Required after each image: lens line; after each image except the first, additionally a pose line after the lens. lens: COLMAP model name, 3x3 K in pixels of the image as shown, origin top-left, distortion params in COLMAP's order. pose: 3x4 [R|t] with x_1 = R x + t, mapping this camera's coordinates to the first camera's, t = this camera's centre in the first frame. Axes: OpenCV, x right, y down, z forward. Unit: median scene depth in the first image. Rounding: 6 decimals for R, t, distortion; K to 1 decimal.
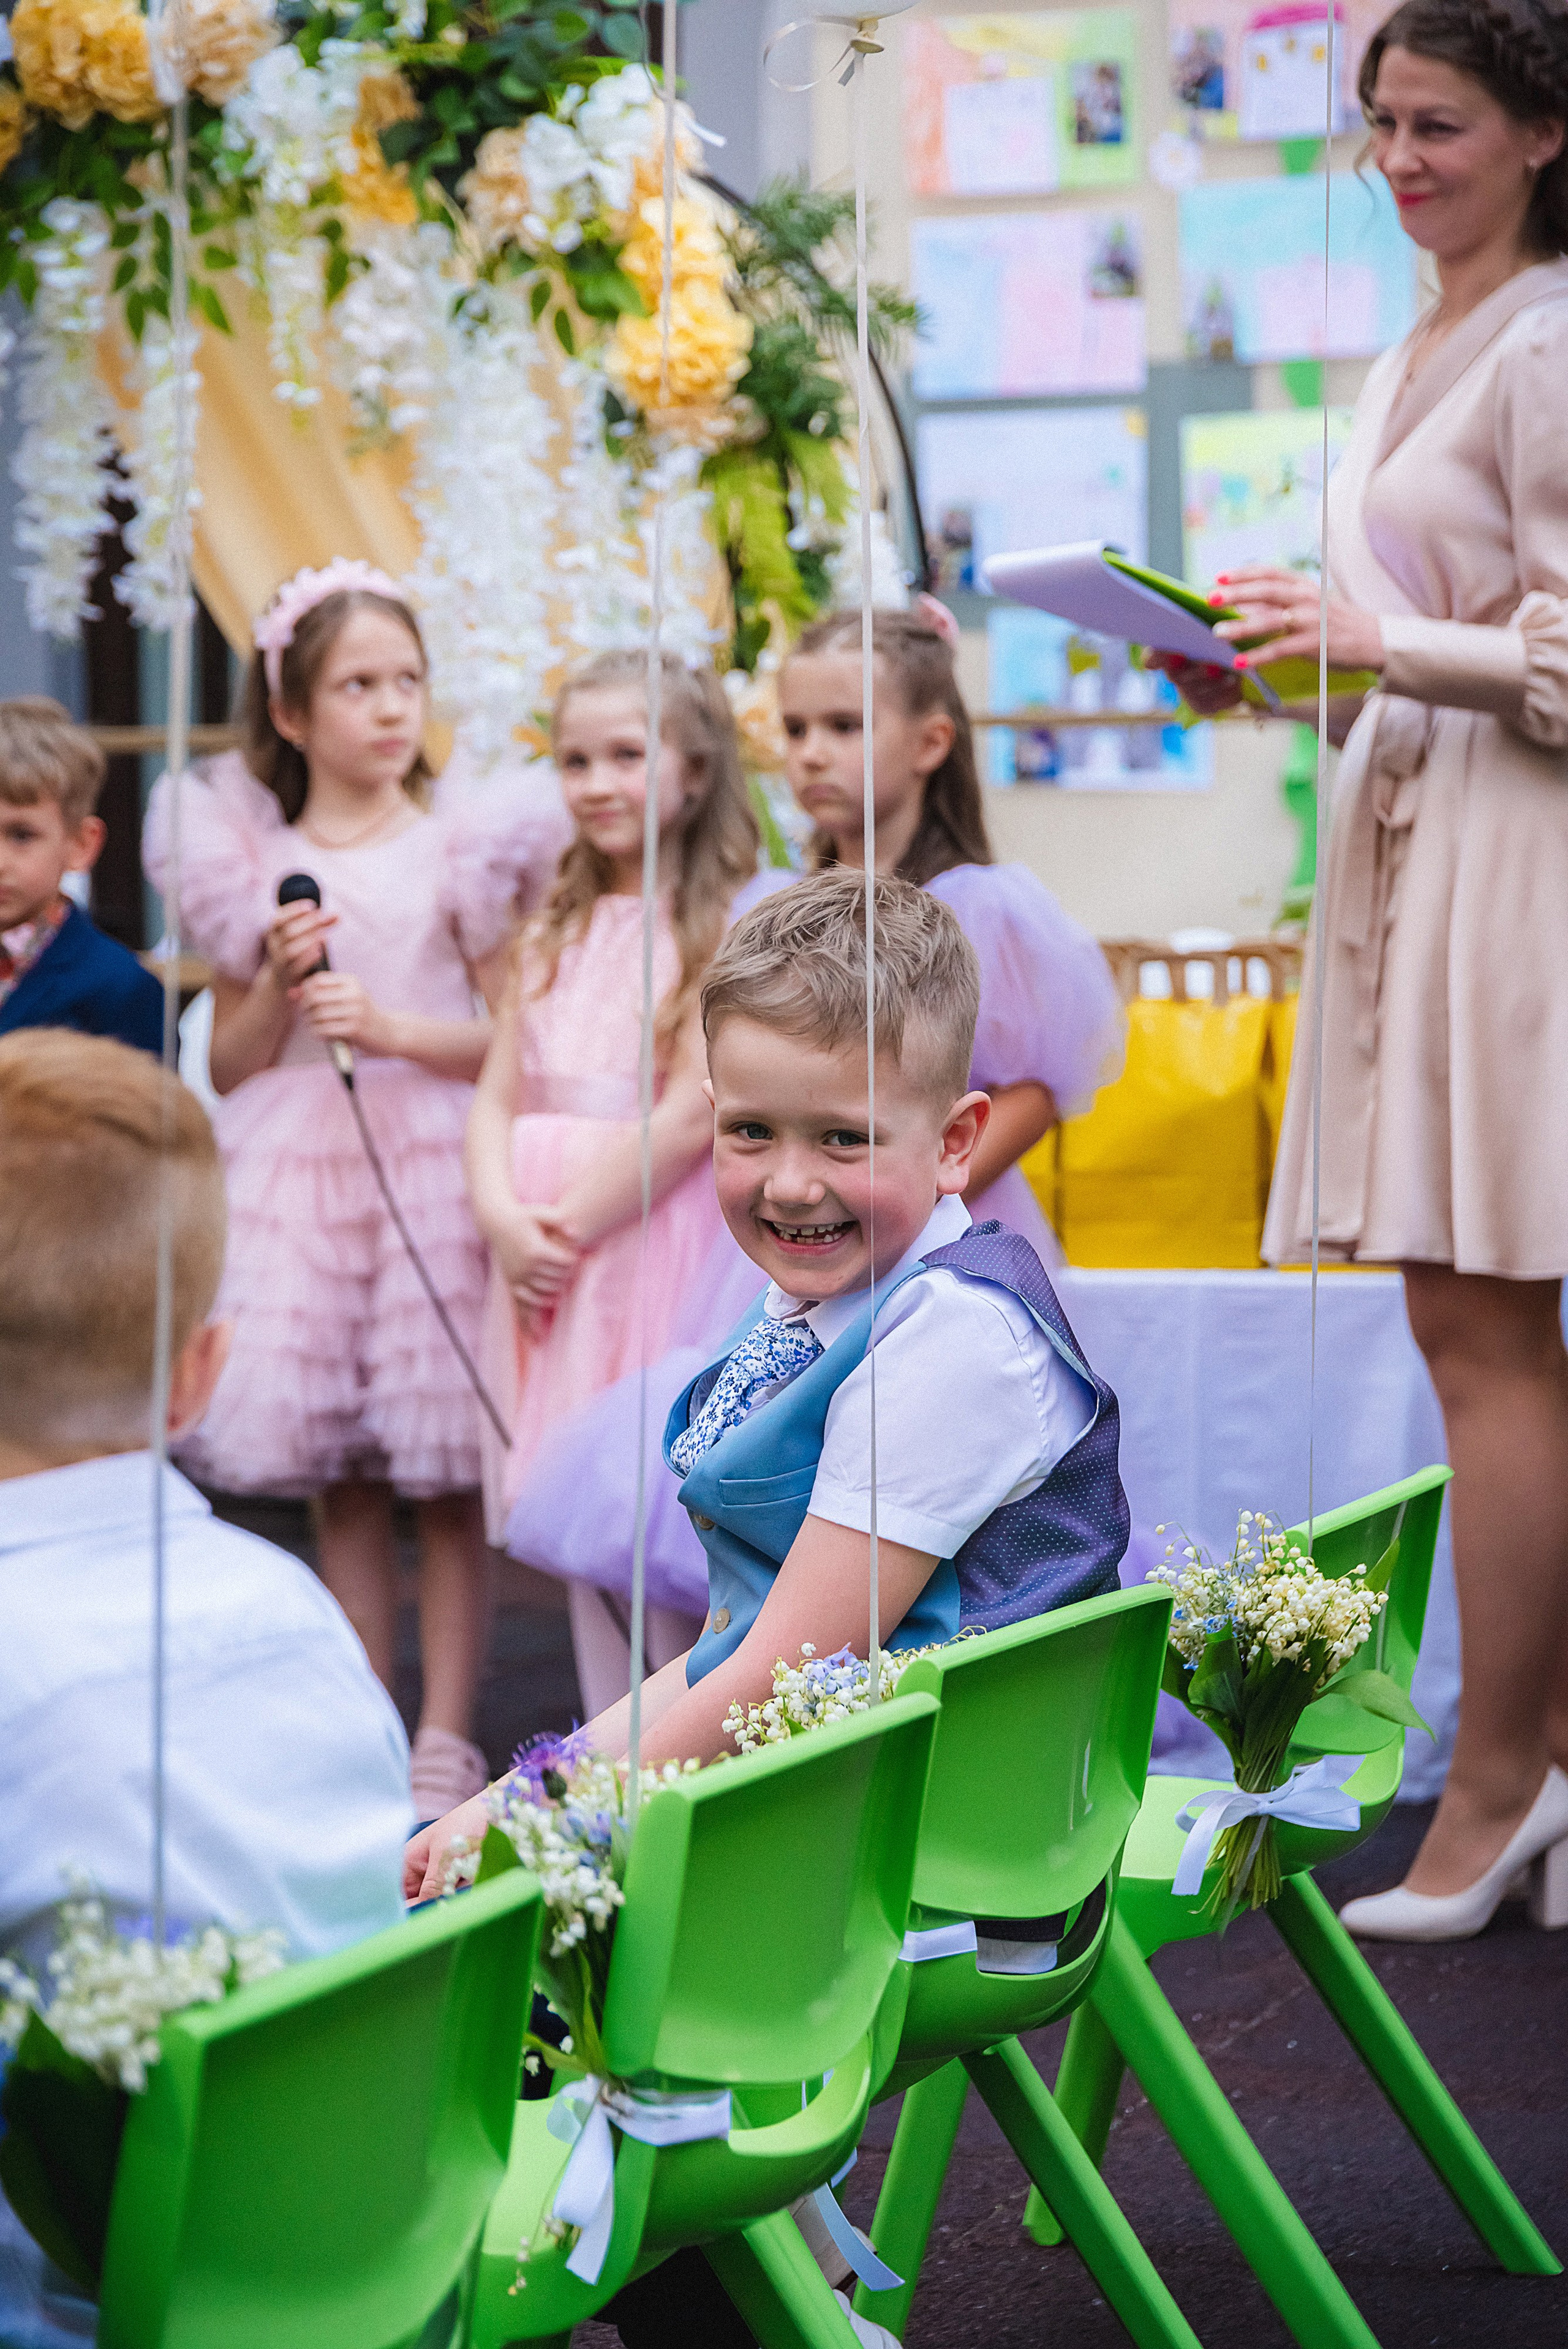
lens RADIAL K [[5719.7, 0, 784.0], [0, 5719.7, 1174.5], [0, 0, 1]] dist [0.100390, -0.721463]
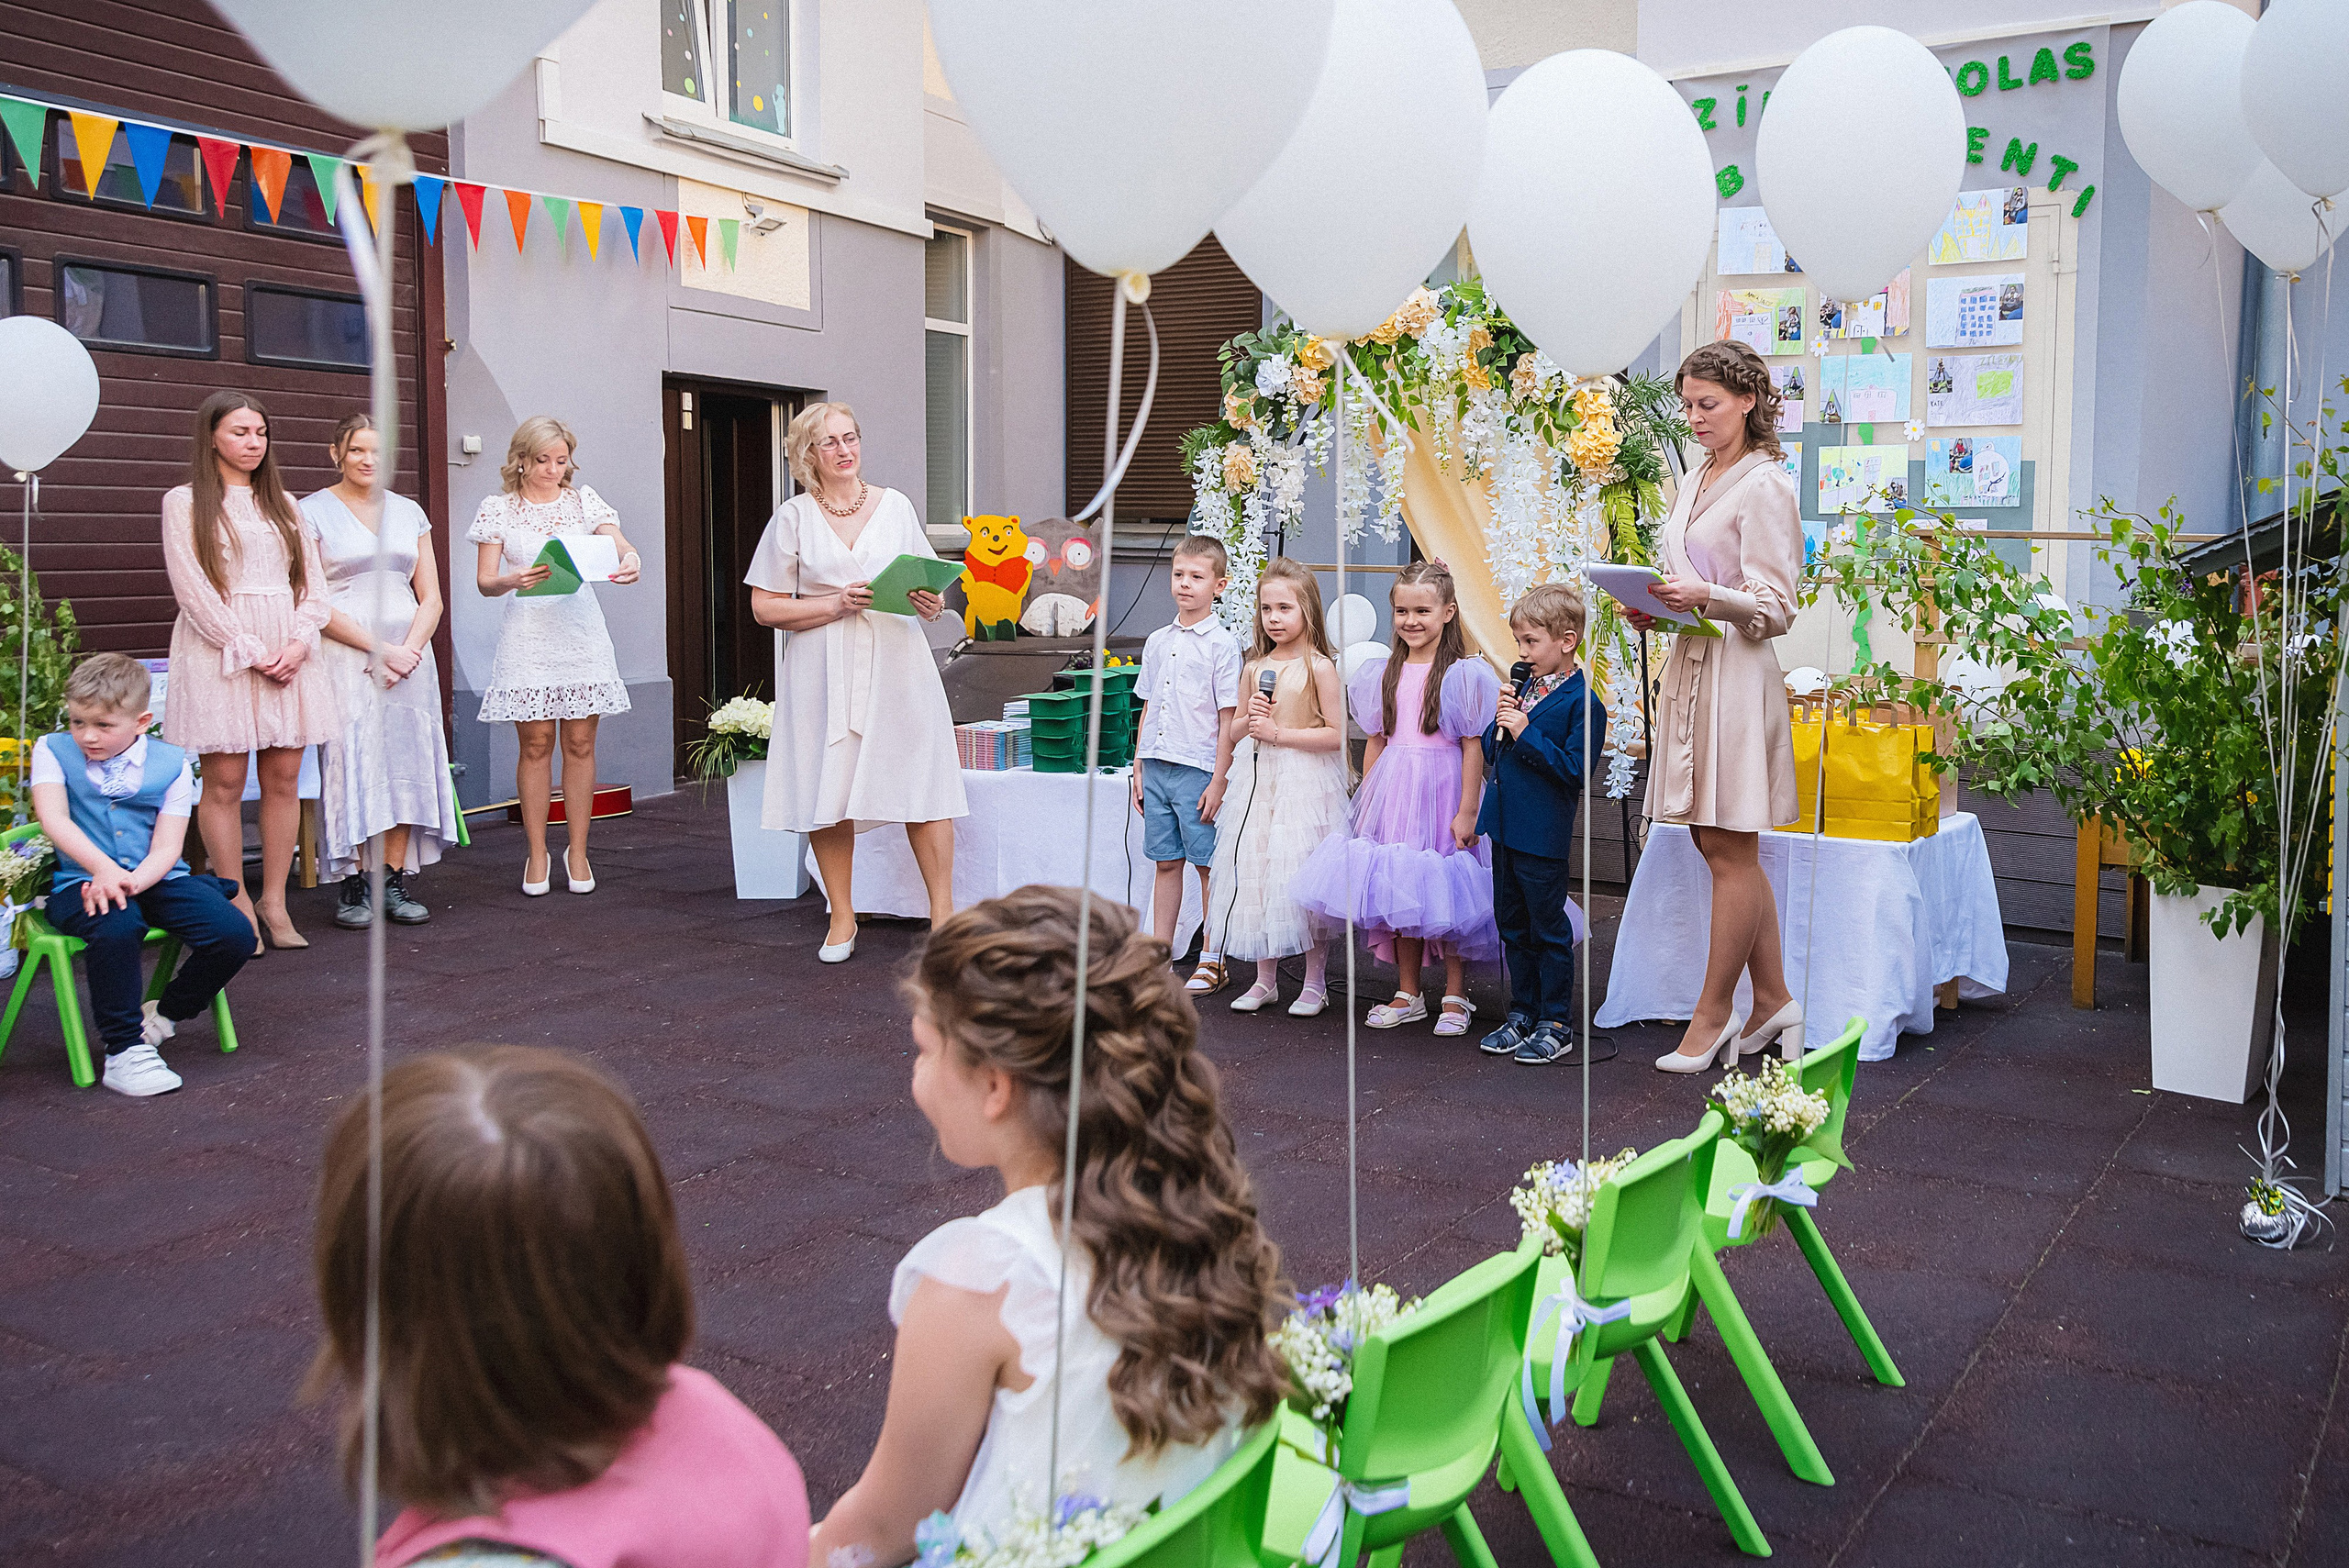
lens RADIAL K [[1983.1, 0, 1454.7], [0, 1983.1, 709.9], [0, 0, 1]] dist [-0.000642, -0.001284]
pose [[0.992286, 0.039708, -0.117435, 0.026420], [-0.036700, 0.998943, 0.027667, -0.050614], [0.118410, -0.023144, 0.992695, 0.143353]]
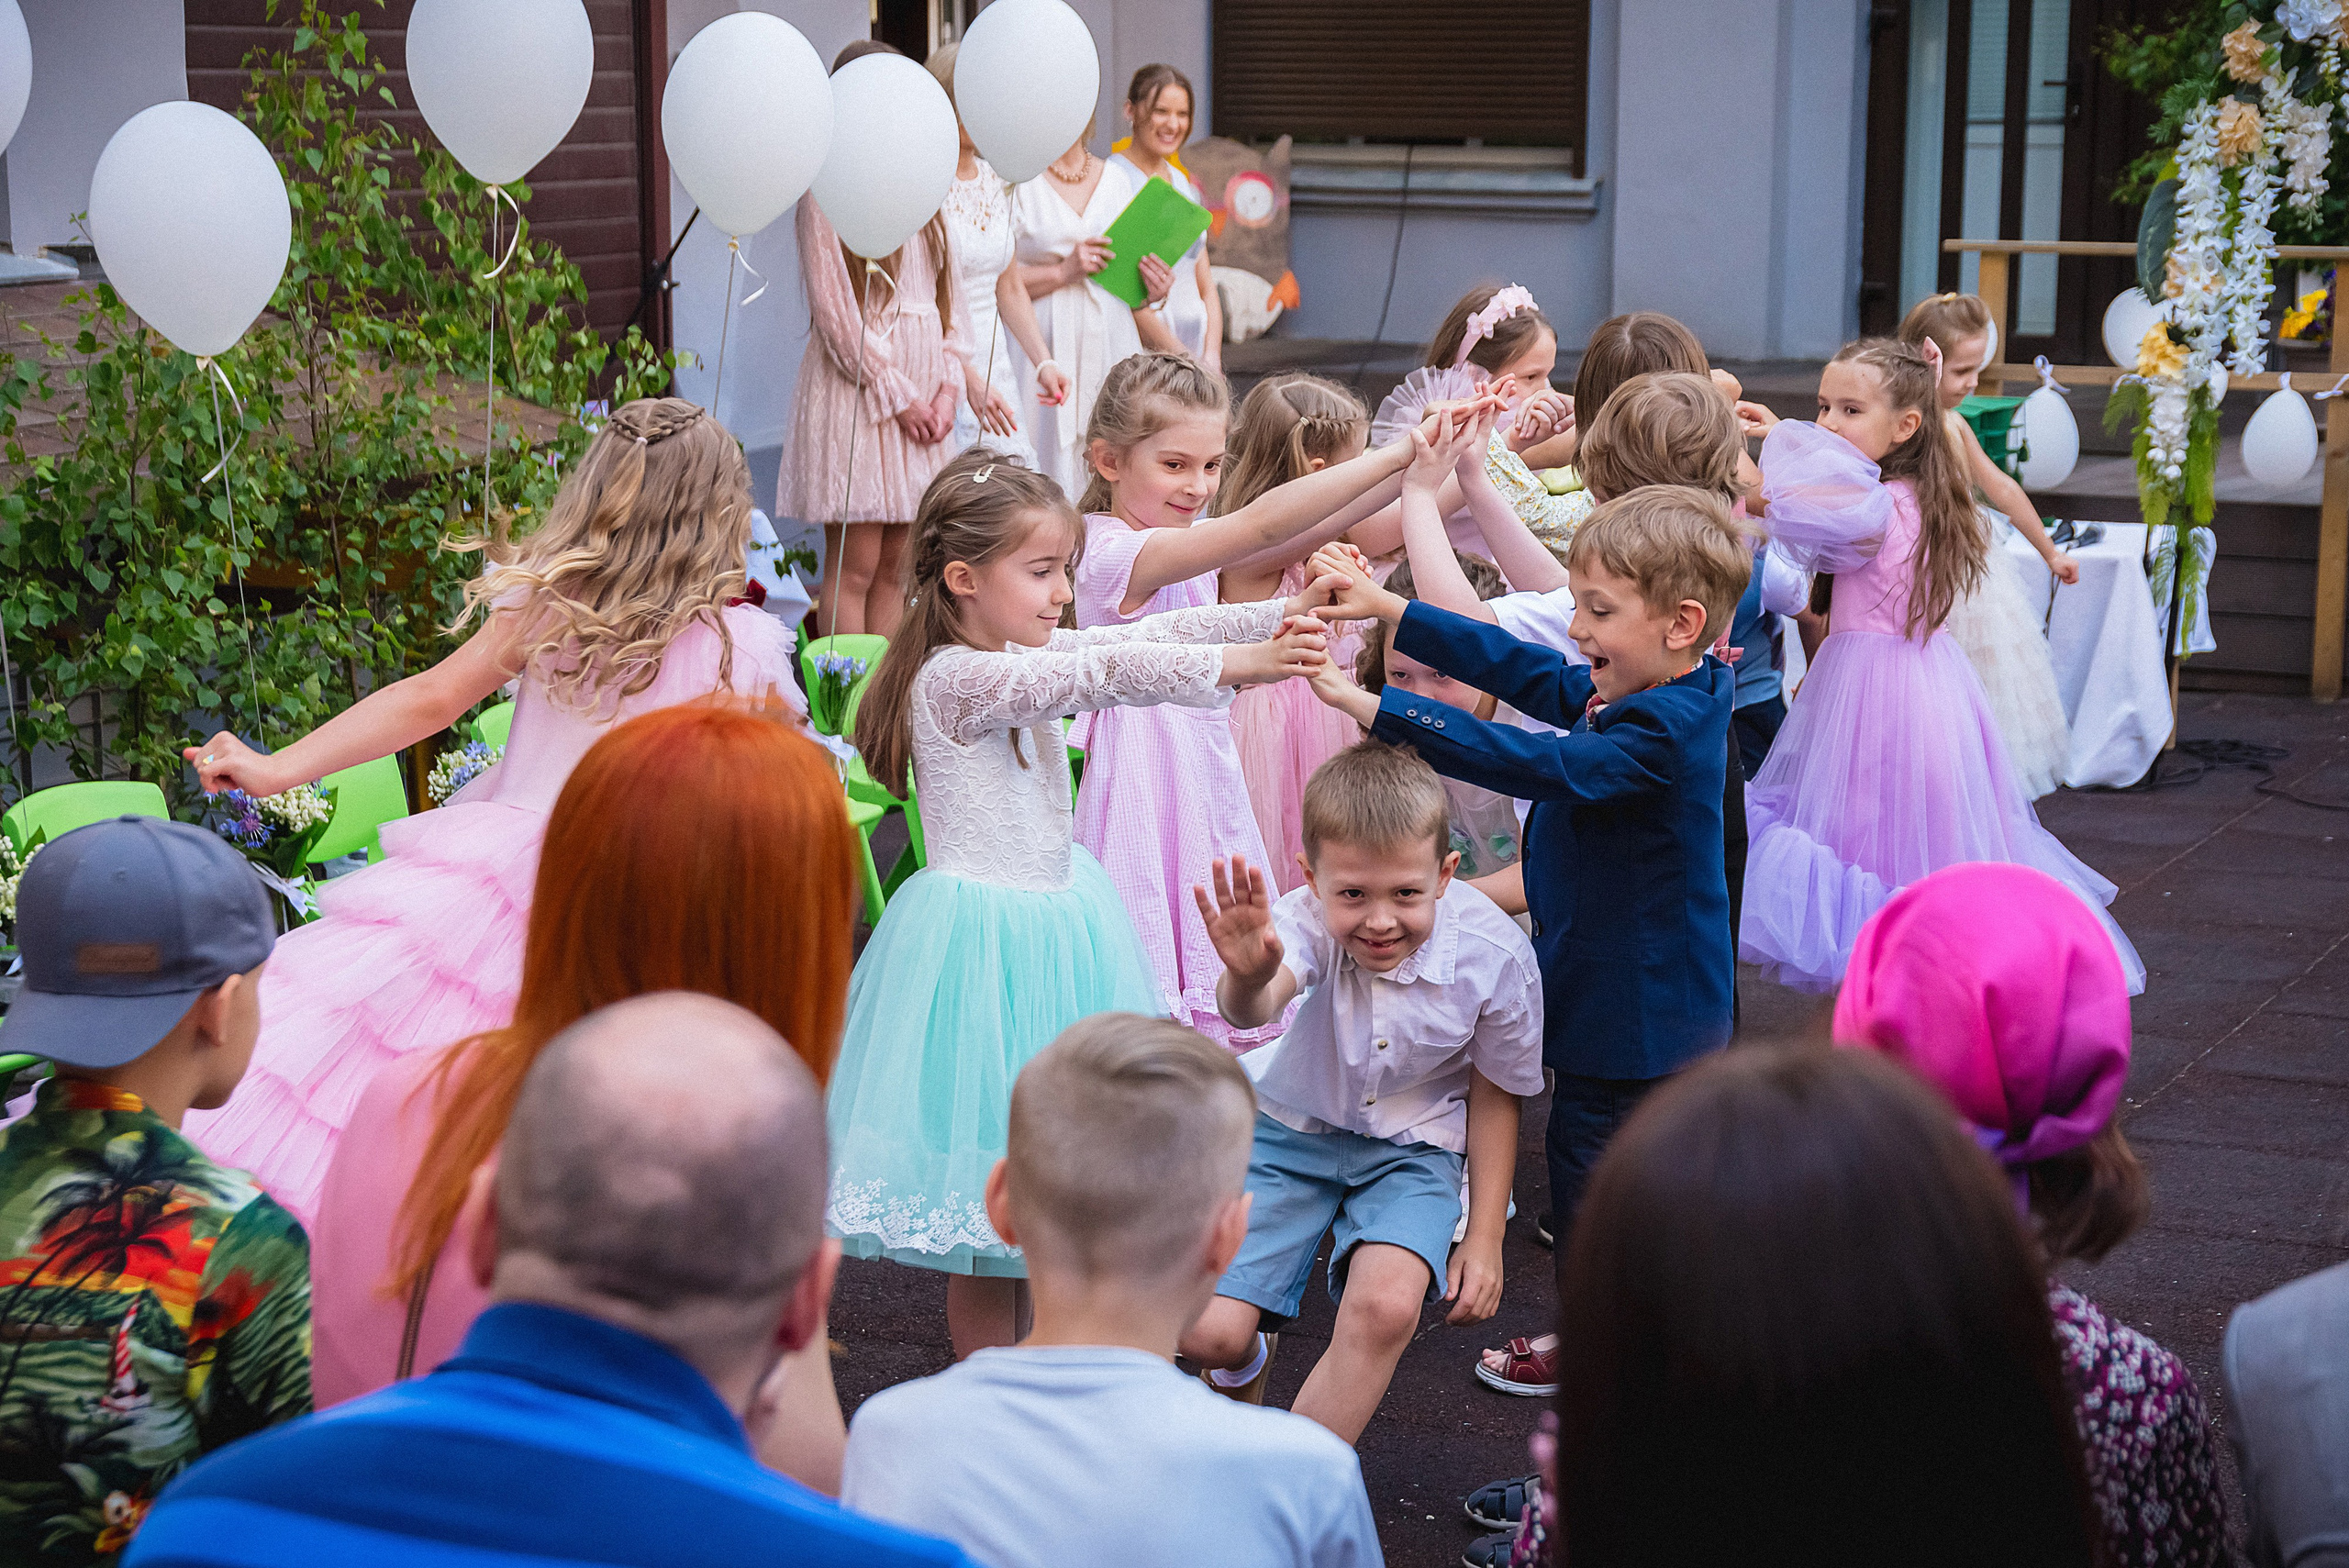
lens RADIAL K [[4132.7, 0, 1285.0], [0, 4132.7, 911.8], [0, 0, 1]] dist [0.008220, 0.114291]
pose [[0.995937, 0.035373, -0.082809, -0.392164], [-0.023928, 0.990511, 0.135332, -0.052107], [0.086810, -0.132801, 0.987334, -0.449874]]
